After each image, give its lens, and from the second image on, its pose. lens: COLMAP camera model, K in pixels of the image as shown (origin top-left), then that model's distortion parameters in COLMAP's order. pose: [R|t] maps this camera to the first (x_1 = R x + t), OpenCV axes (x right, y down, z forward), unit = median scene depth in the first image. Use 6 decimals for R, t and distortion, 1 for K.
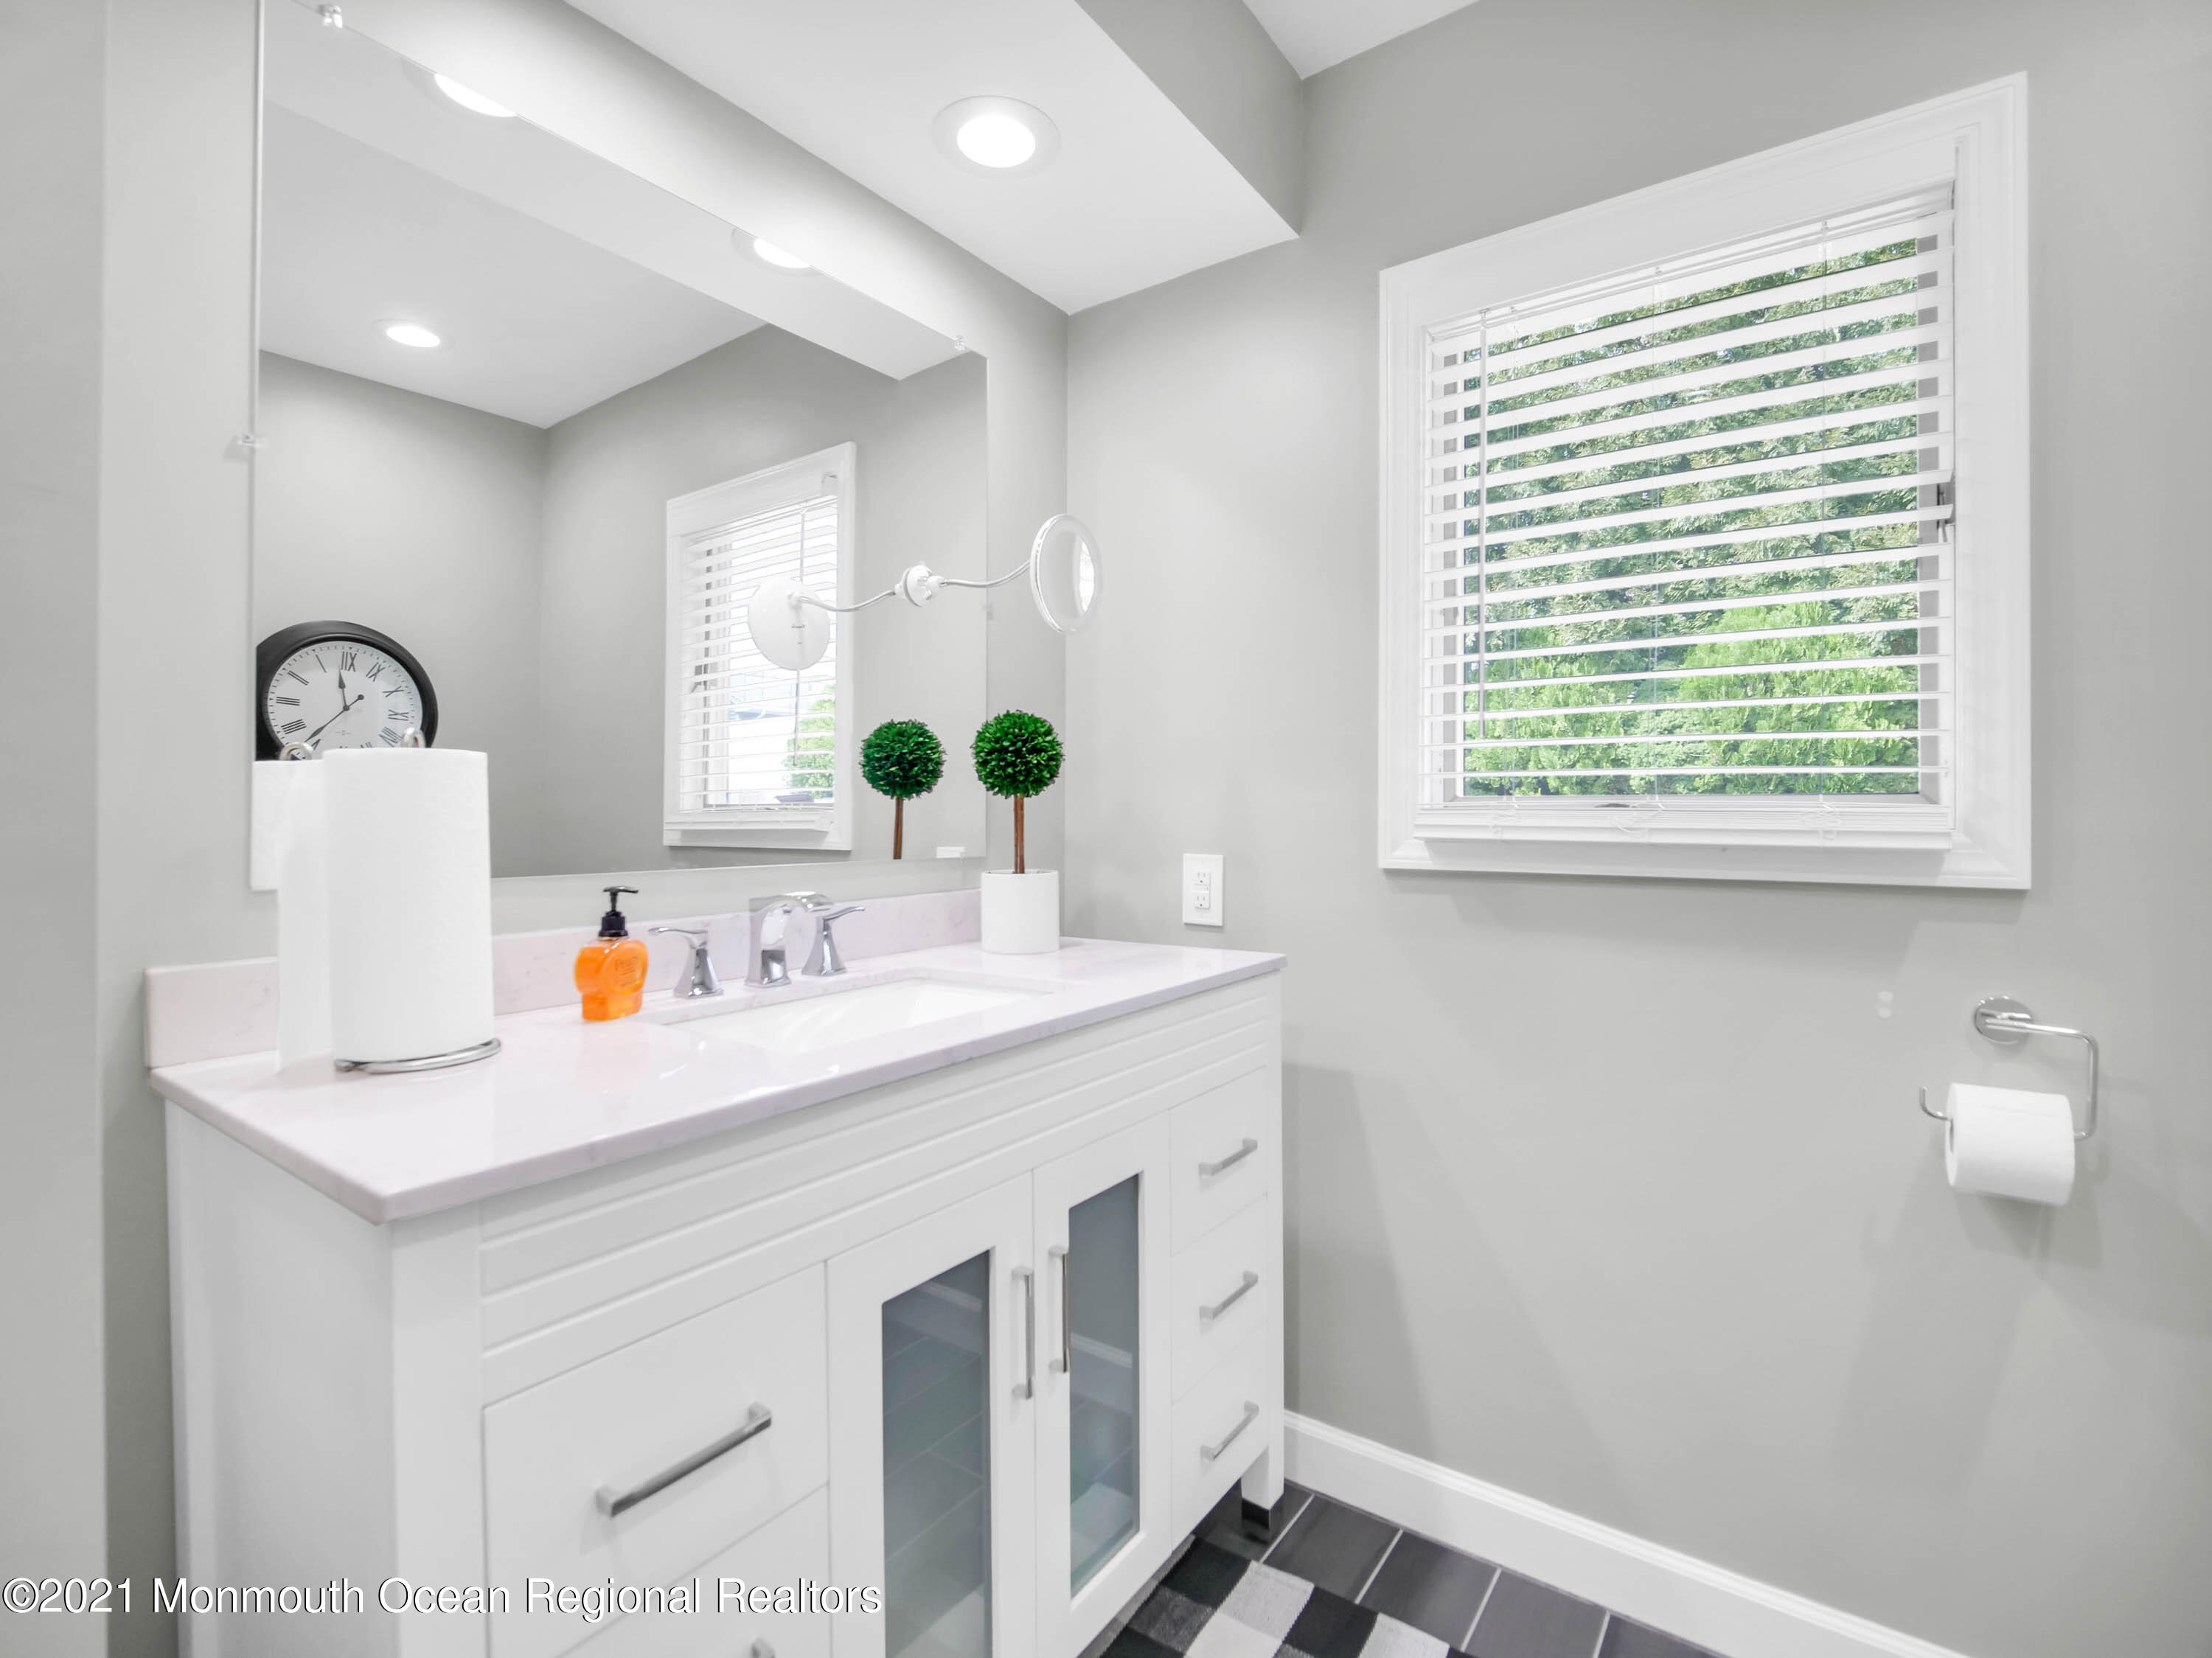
lens RADIAL K [[996.3, 0, 1105.6], [0, 996.3, 813.7], [0, 0, 1]] dist [0.001515, -0.018095]
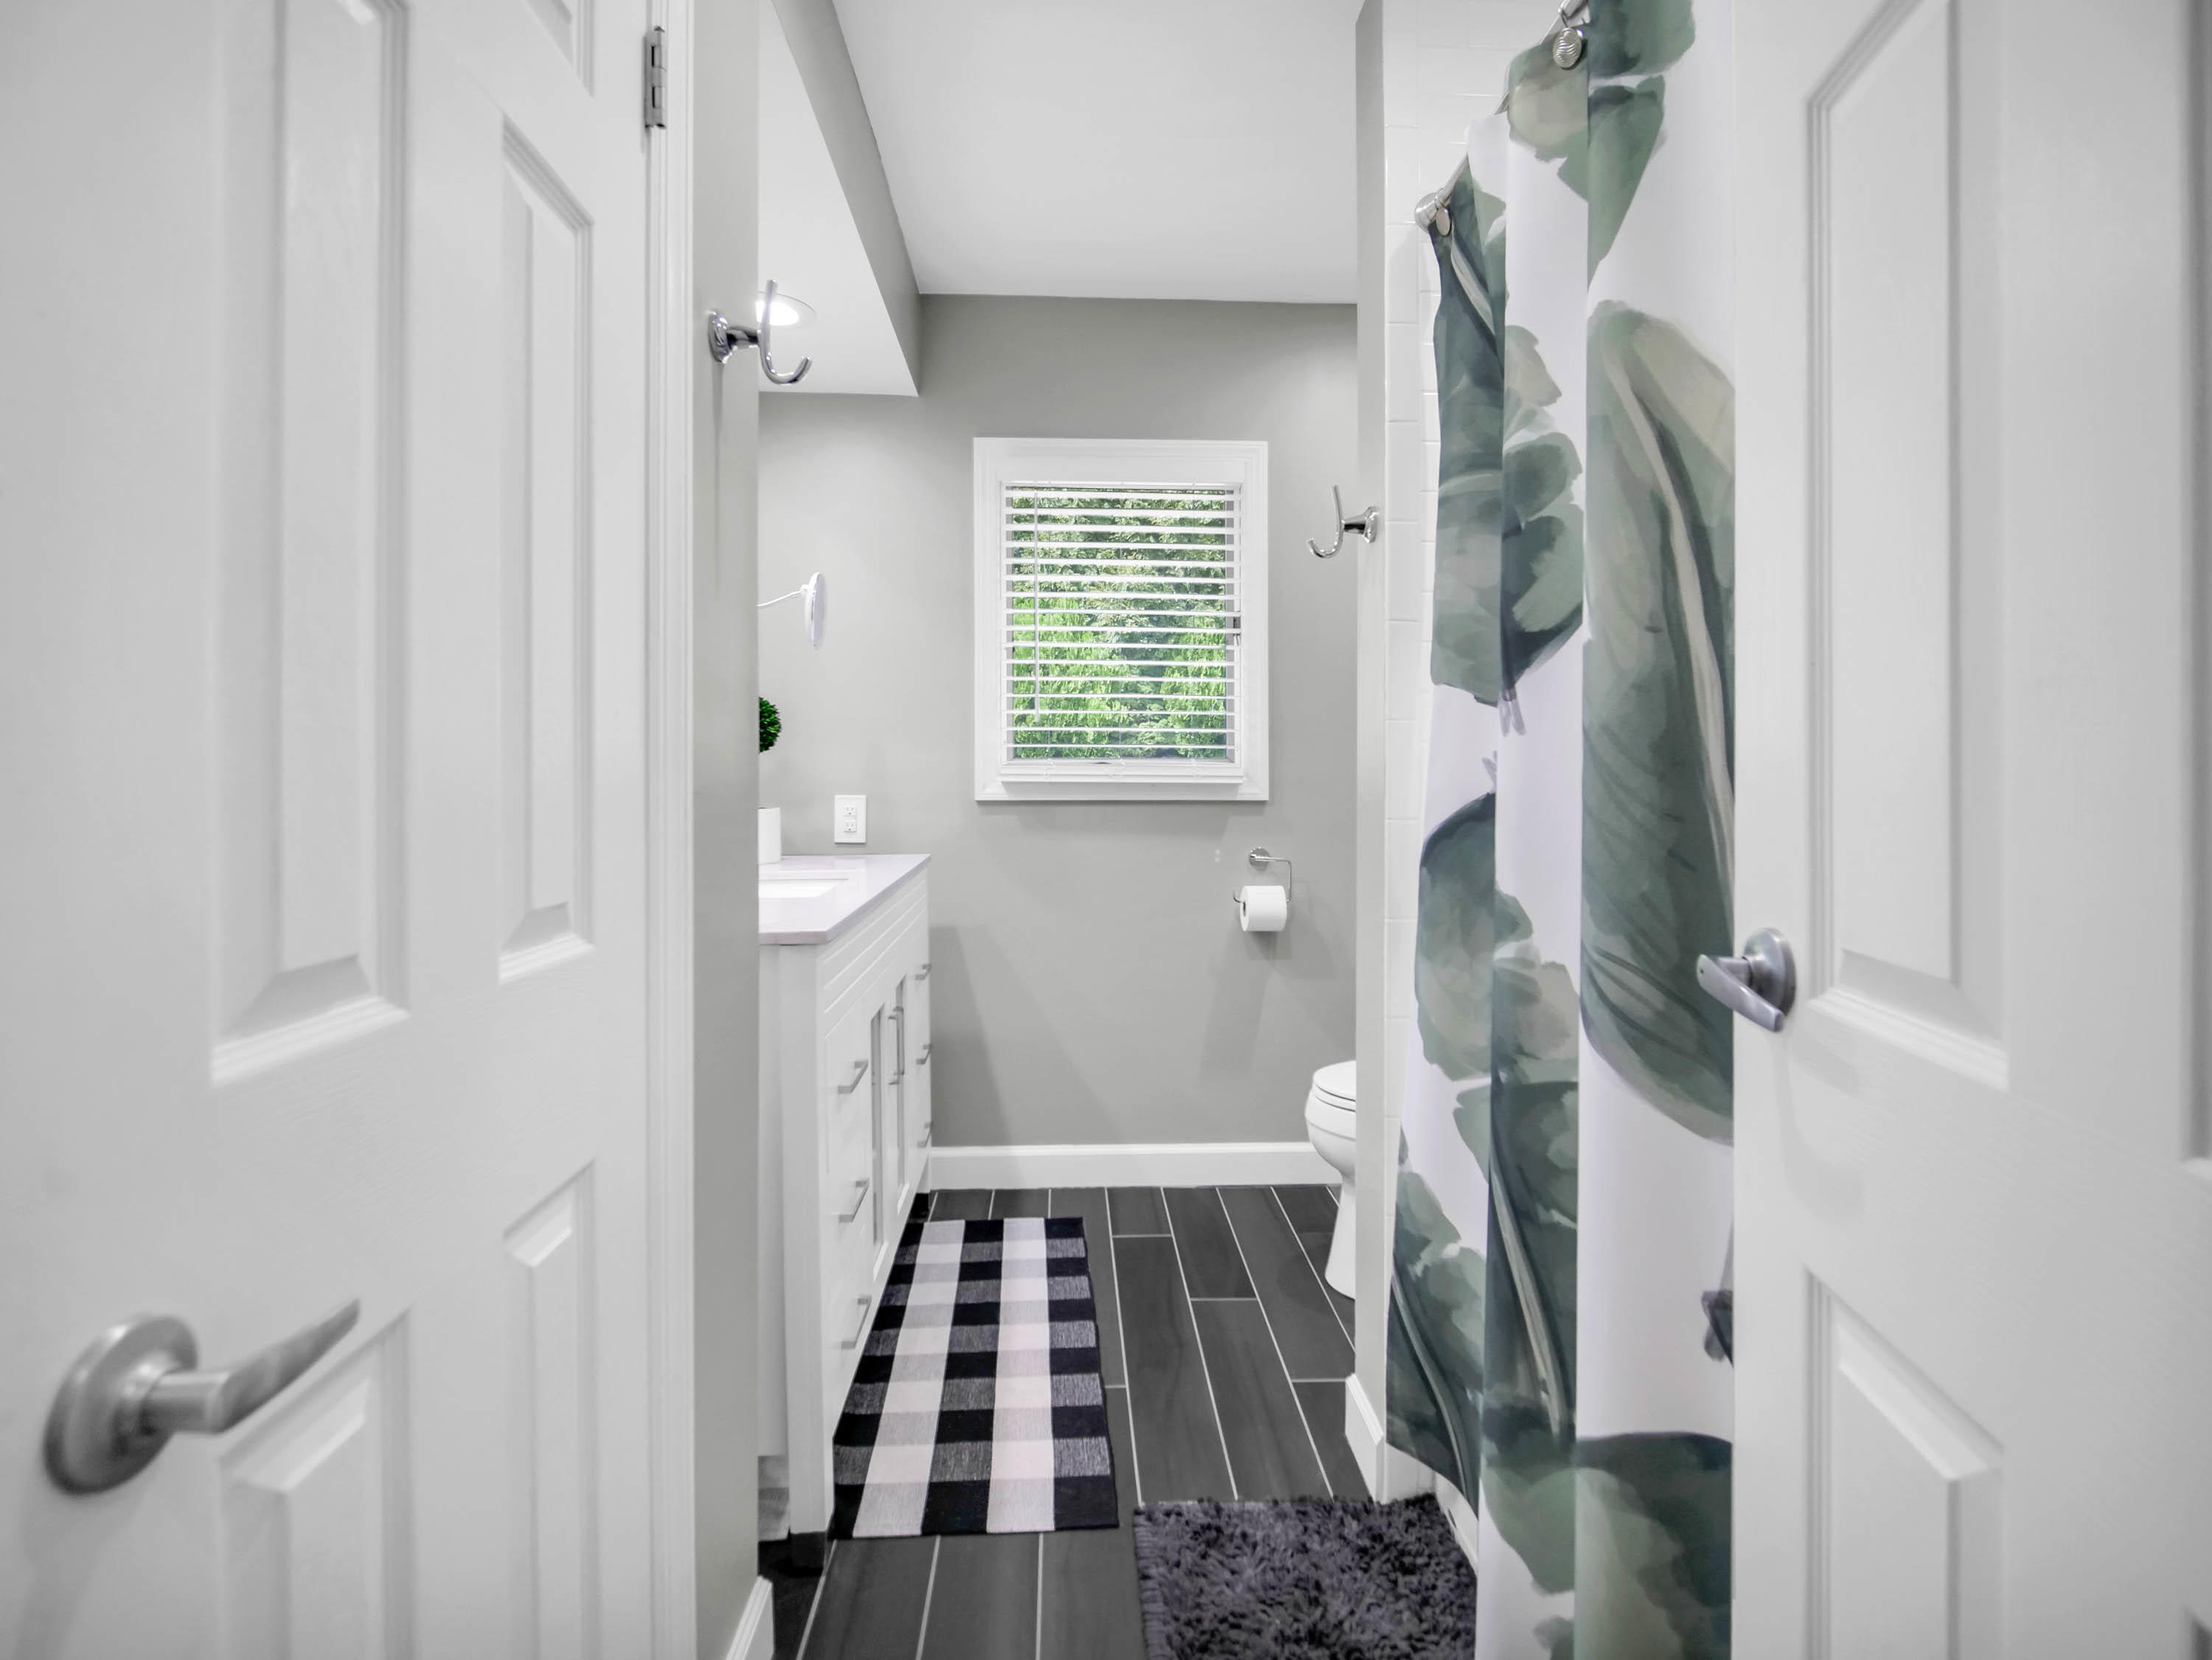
lens RADIAL K [[1034.0, 0, 1097.7], [0, 1034.0, 774.0], [0, 0, 1]] dist [-0.016735, -0.001246]
pose [[0.780012, -0.000163, 0.625765, -0.686493], [-0.000562, 0.999999, 0.000960, 0.010392], [-0.625765, -0.001101, 0.780011, -0.499946]]
